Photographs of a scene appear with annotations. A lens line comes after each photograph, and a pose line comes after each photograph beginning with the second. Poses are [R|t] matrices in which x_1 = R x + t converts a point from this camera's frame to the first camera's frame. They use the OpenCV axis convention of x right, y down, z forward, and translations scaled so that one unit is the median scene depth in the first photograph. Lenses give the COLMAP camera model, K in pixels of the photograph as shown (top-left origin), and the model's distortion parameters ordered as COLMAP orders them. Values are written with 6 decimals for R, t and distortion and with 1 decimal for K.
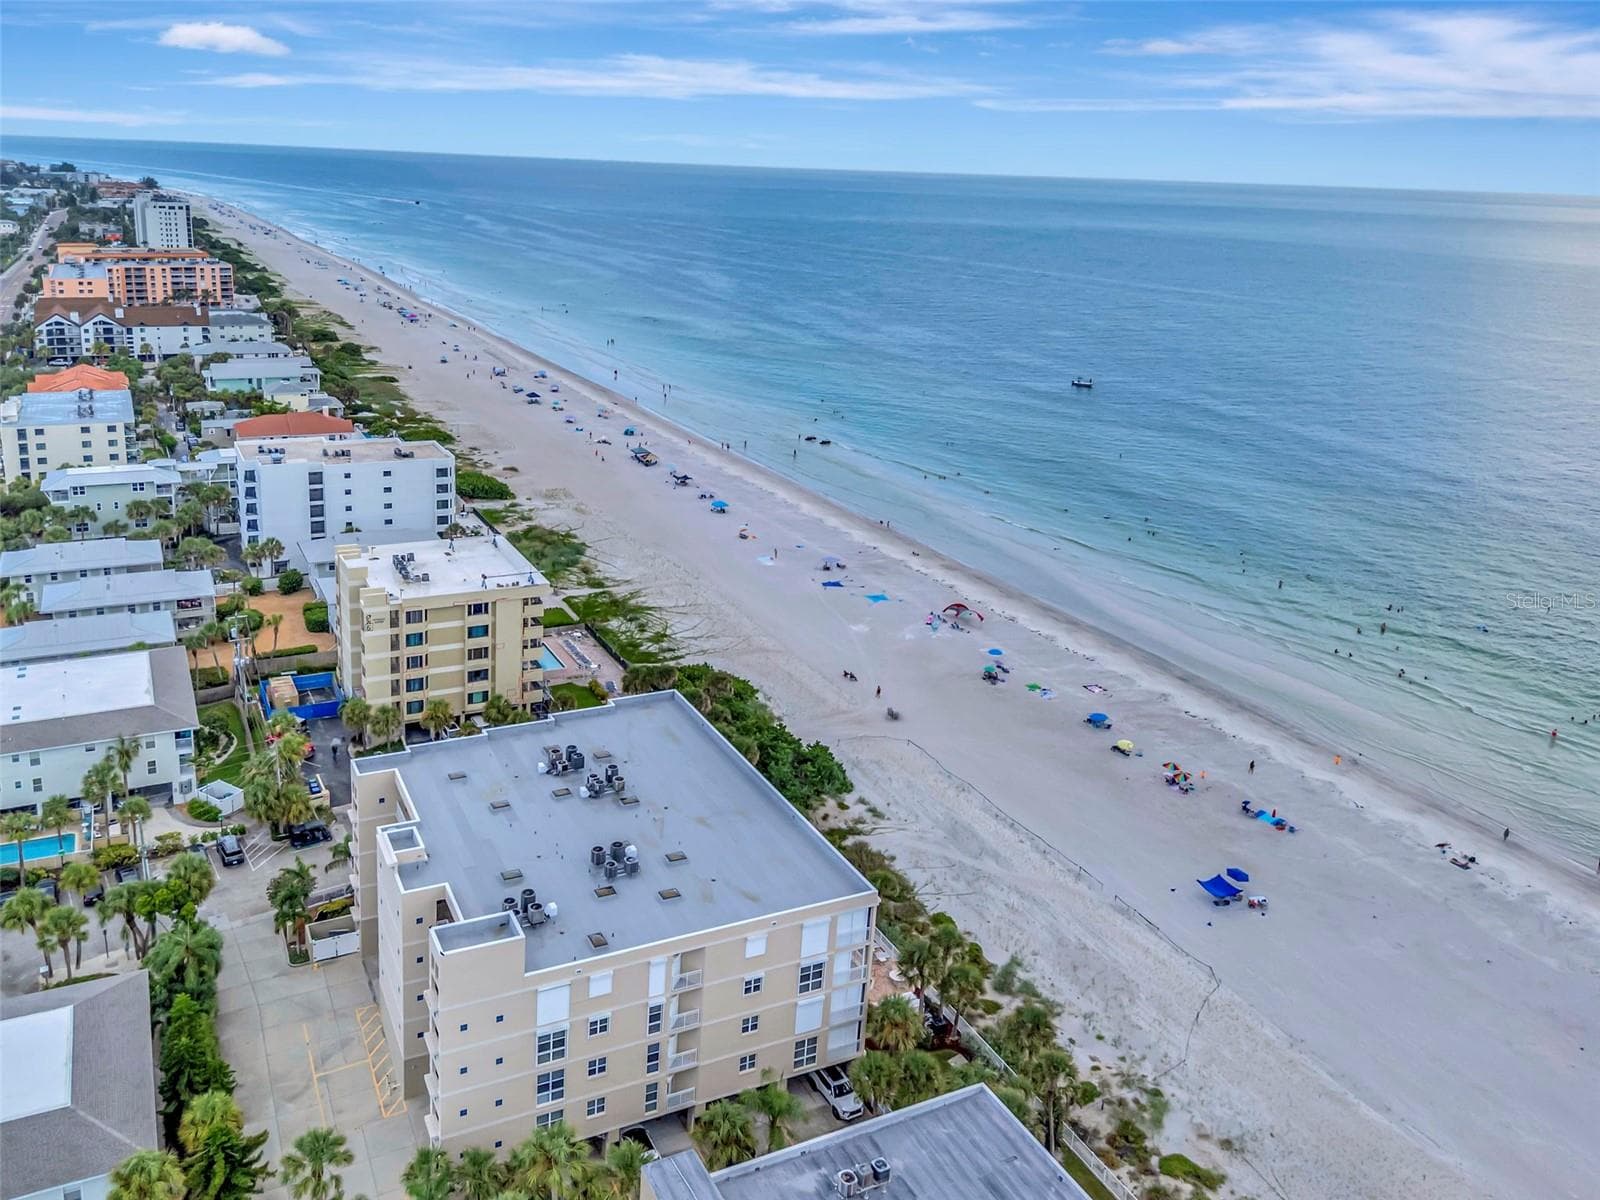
lens RADIAL K [[1225.9, 0, 675.4], [0, 1225.9, 496.9], [0, 0, 1]] dist [0.040737, -0.008380]
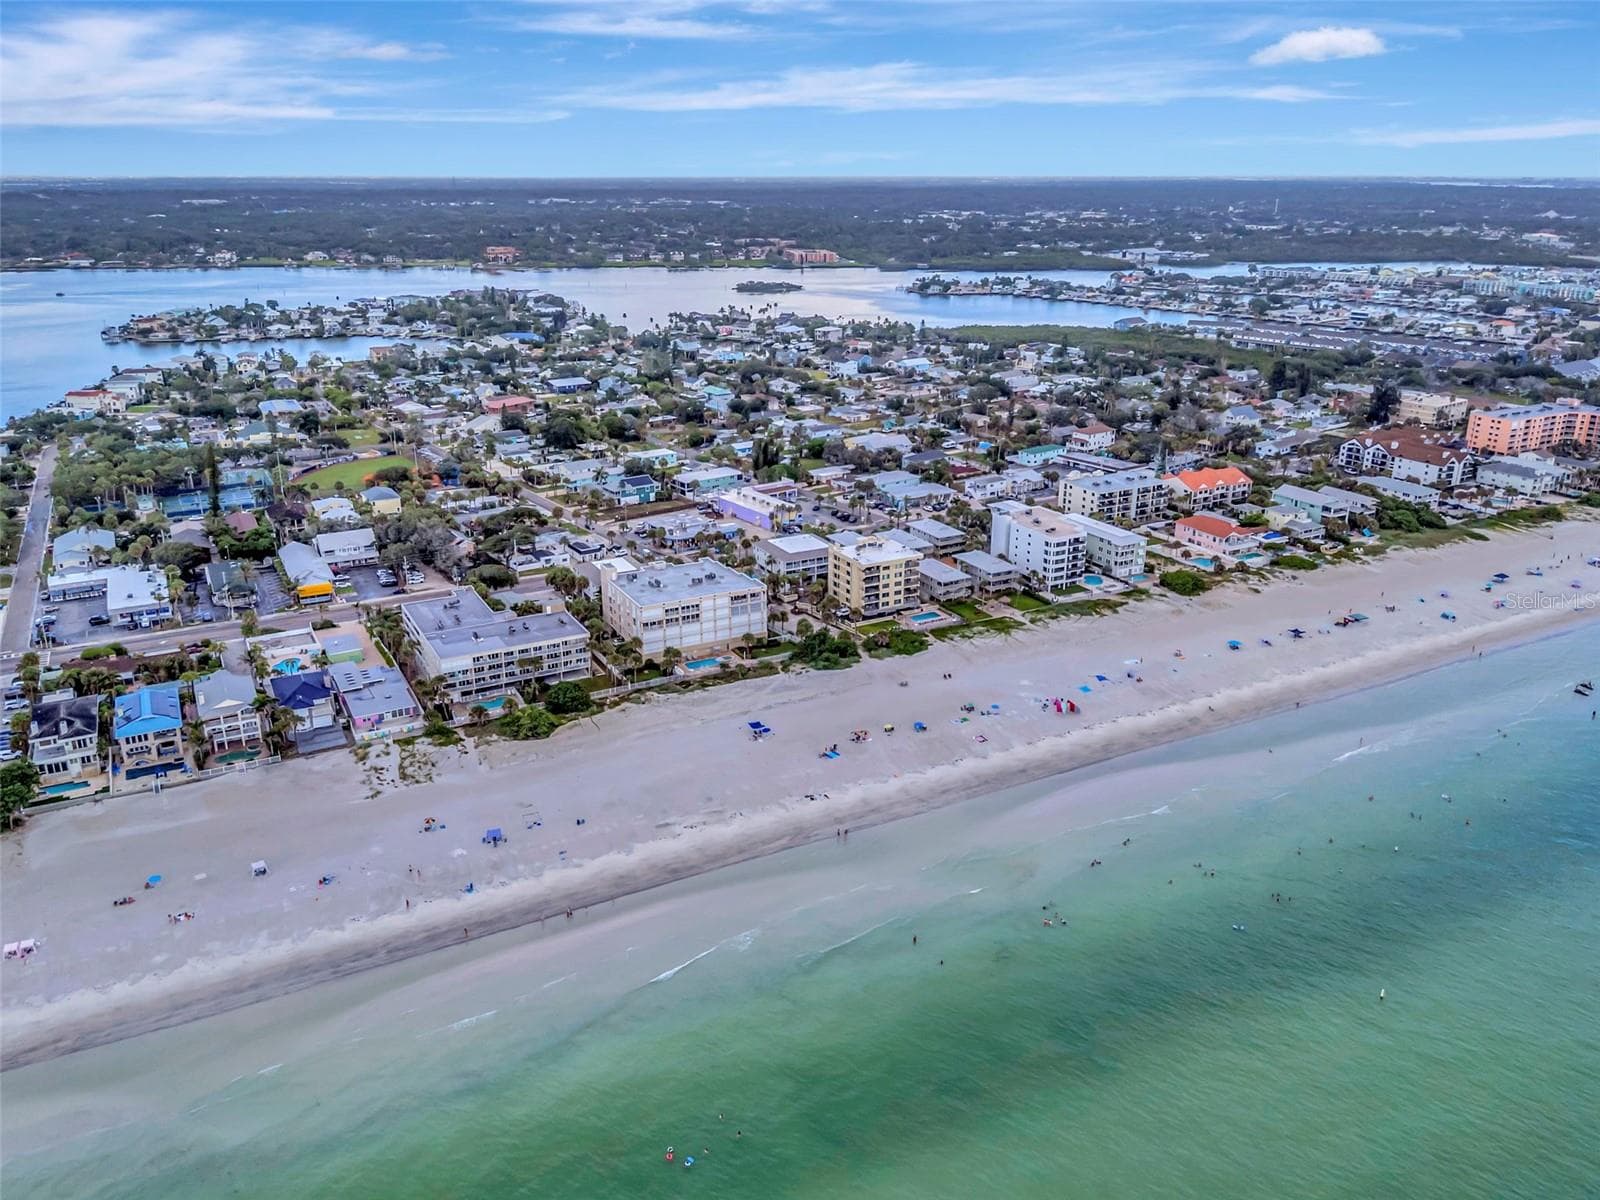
lens RADIAL K [[1166.5, 0, 794.5], [0, 1166.5, 593.9], [0, 0, 1]] dist [0.050728, -0.051918]
pose [[0.062998, 0.293168, -0.953983, 1.831635], [-0.258721, 0.928002, 0.268098, -0.398330], [0.963896, 0.229926, 0.134310, 0.513631]]
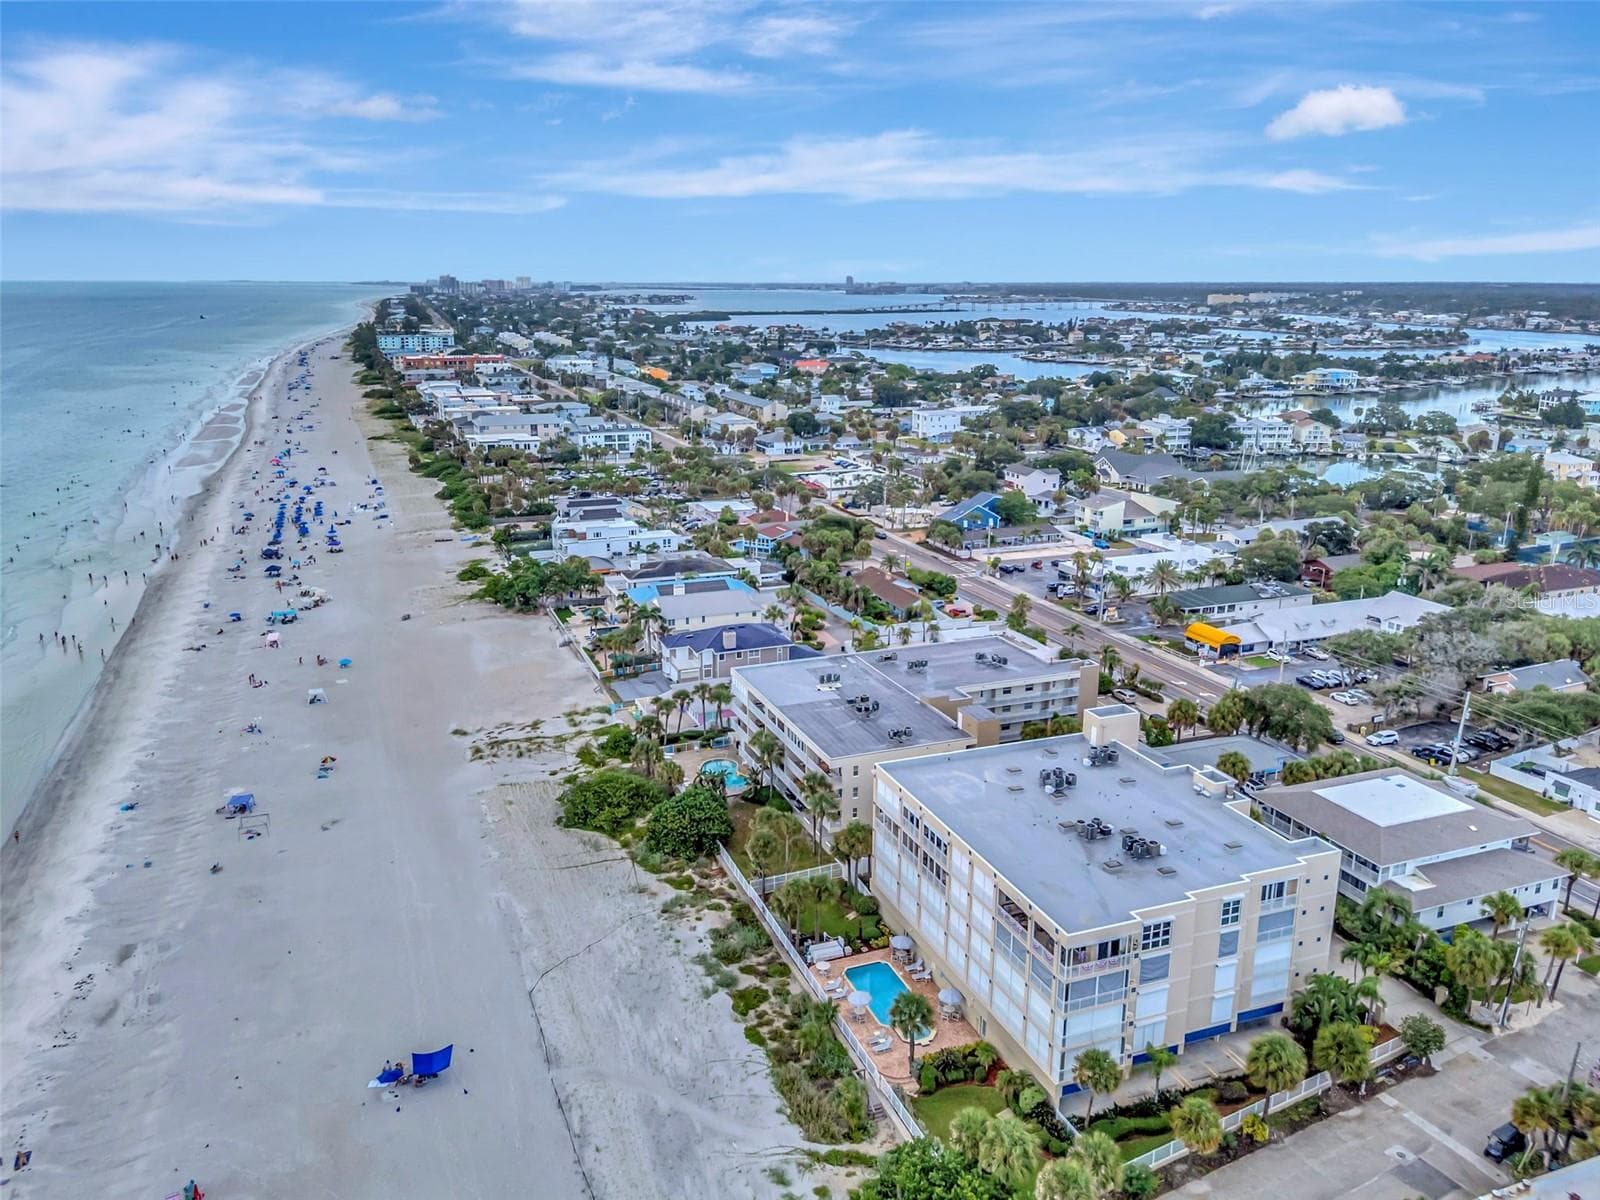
lens RADIAL K [[1166.5, 0, 794.5], [0, 1166.5, 593.9], [0, 0, 1]] dist [0.050728, -0.051918]
pose [[-0.998051, -0.048936, 0.038724, 0.114729], [-0.023086, 0.866048, 0.499428, -0.295053], [-0.057977, 0.497561, -0.865490, 1.125152]]
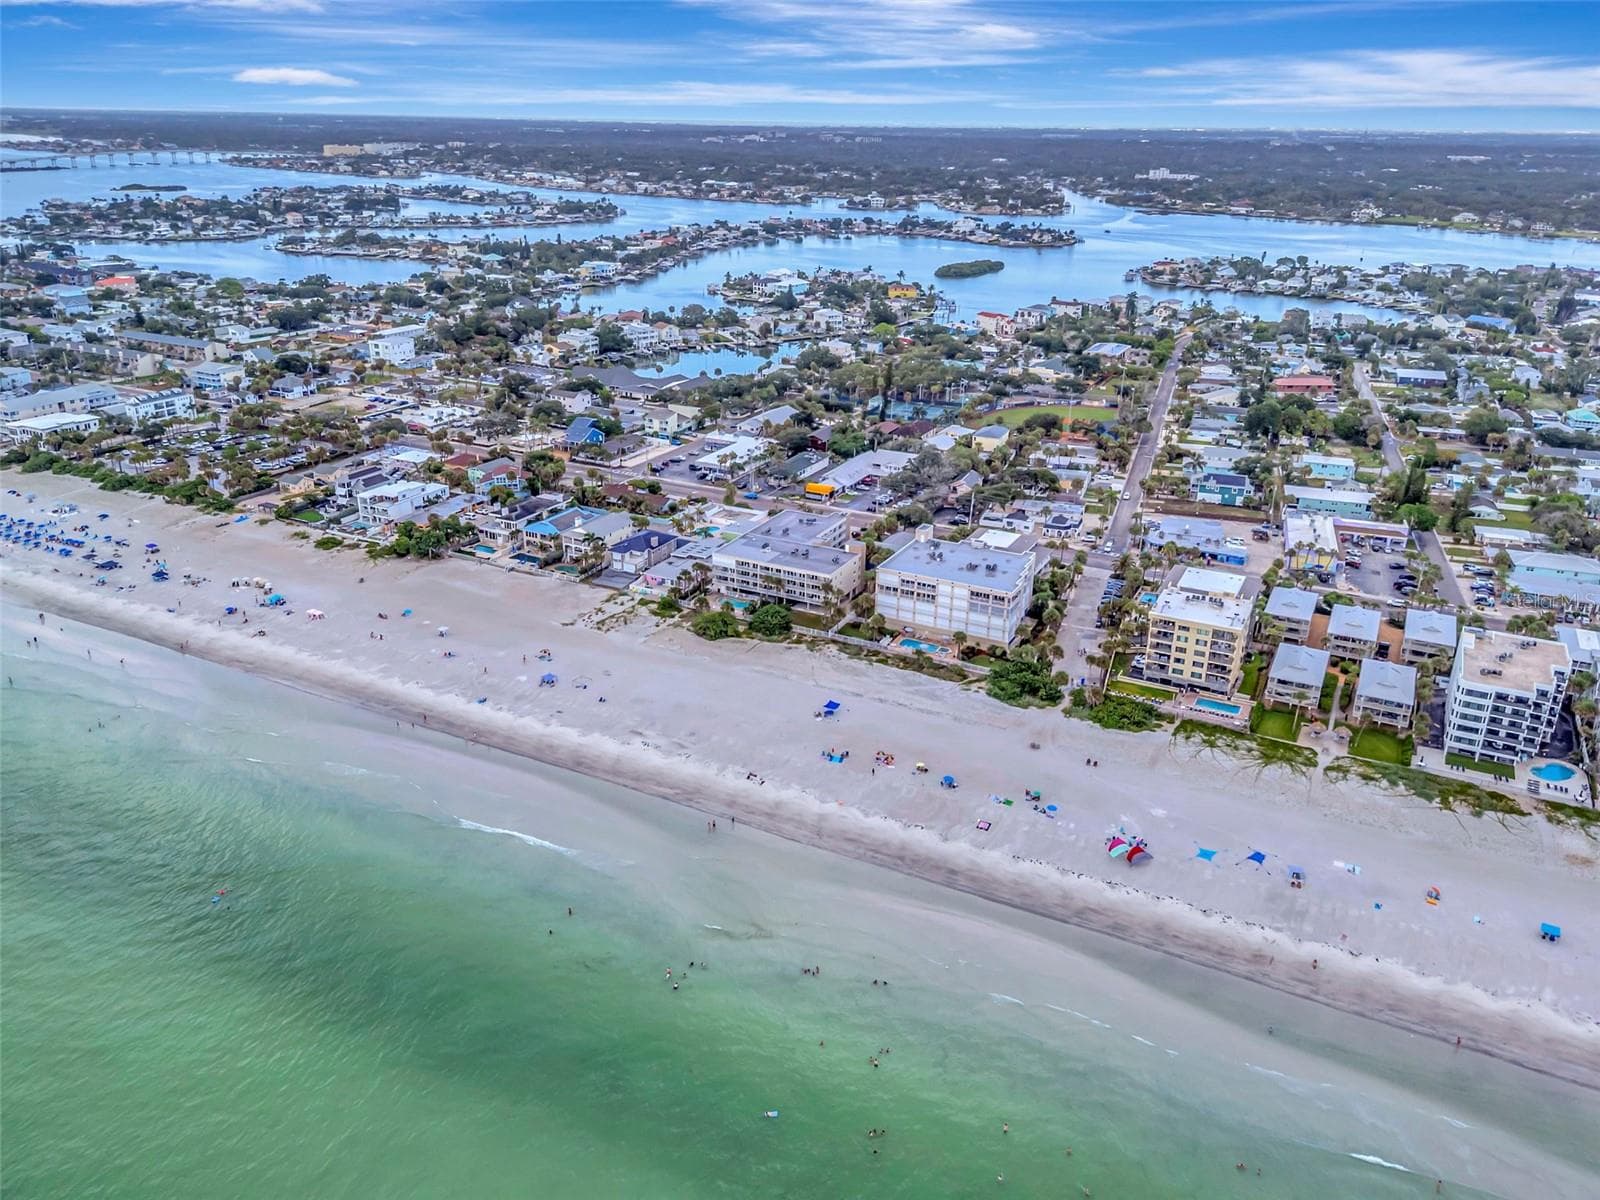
lens RADIAL K [[1138.2, 0, 789.5], [0, 1138.2, 597.7], [0, 0, 1]] dist [0.037246, -0.055695]
pose [[-0.787802, 0.190075, -0.585867, 1.246066], [-0.199597, 0.821080, 0.534779, -0.713715], [0.582691, 0.538237, -0.608910, 1.557882]]
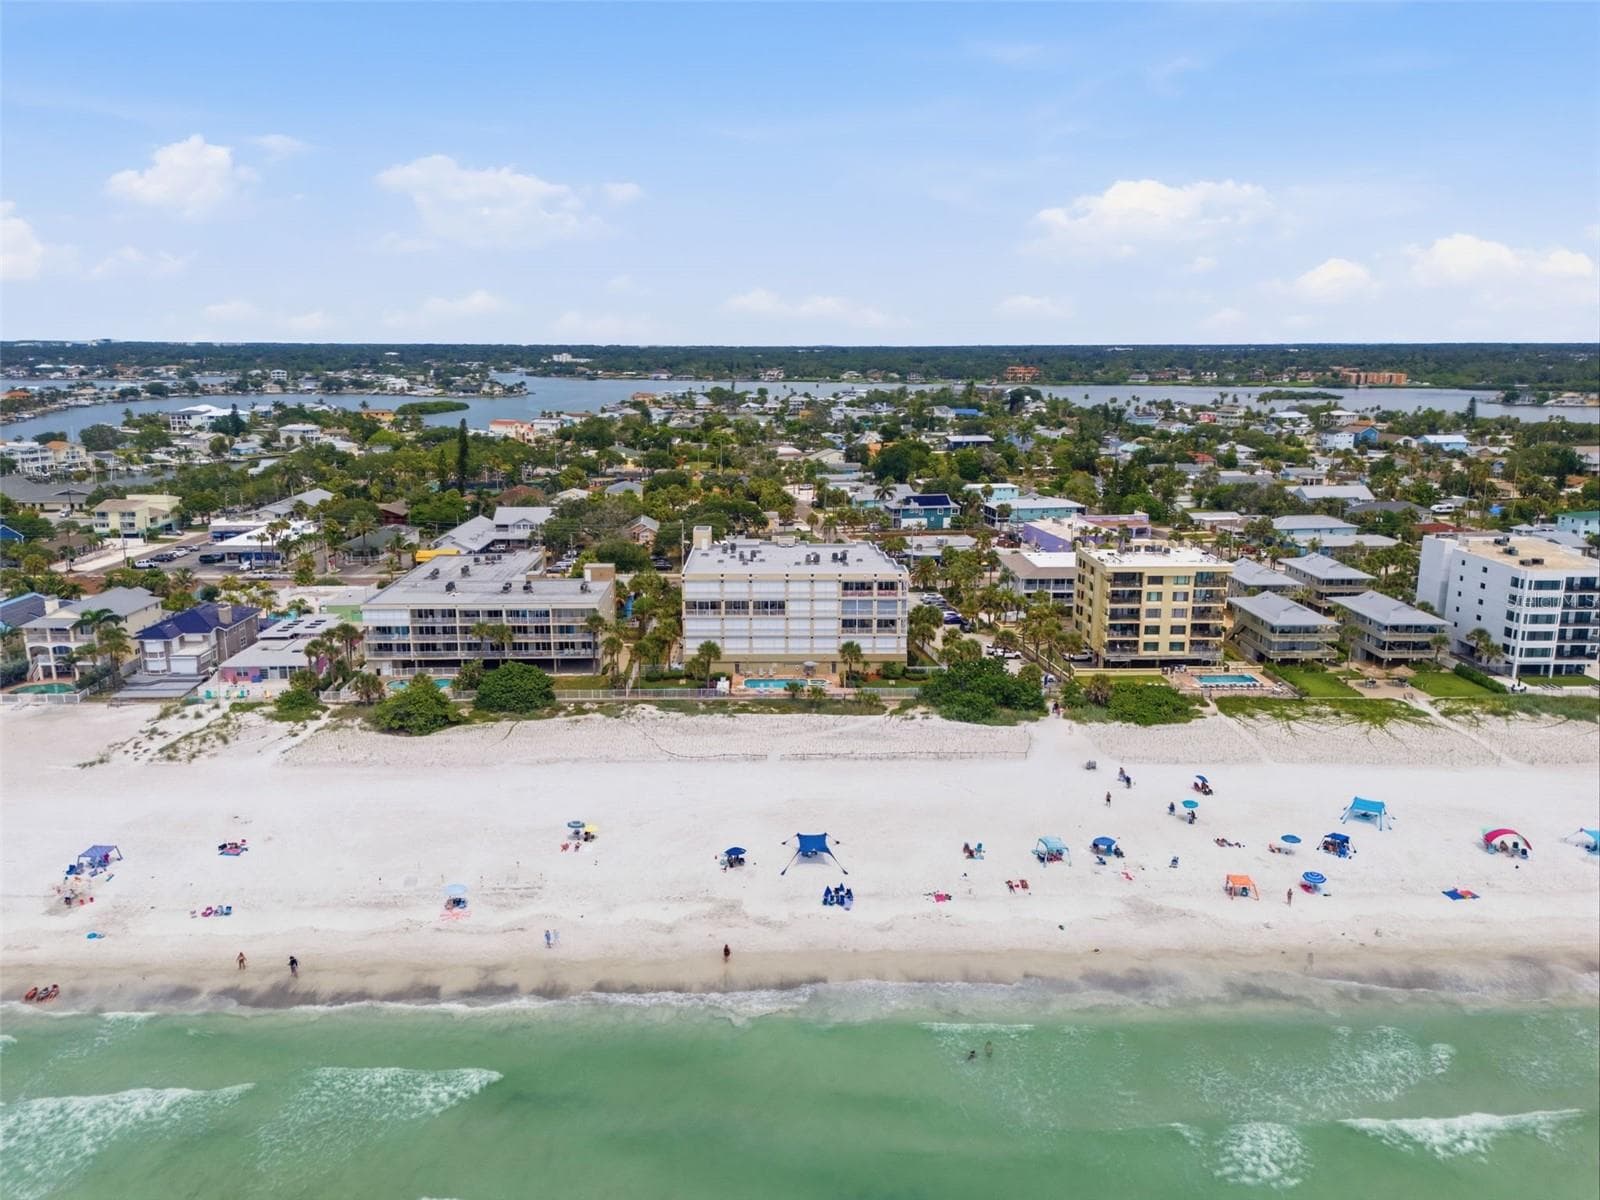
lens RADIAL K [[1166.5, 0, 794.5], [0, 1166.5, 593.9], [0, 0, 1]] dist [0.050728, -0.051918]
pose [[-0.390393, 0.154158, -0.907650, 1.062112], [-0.258577, 0.927837, 0.268805, -0.139224], [0.883590, 0.339637, -0.322360, 0.992789]]
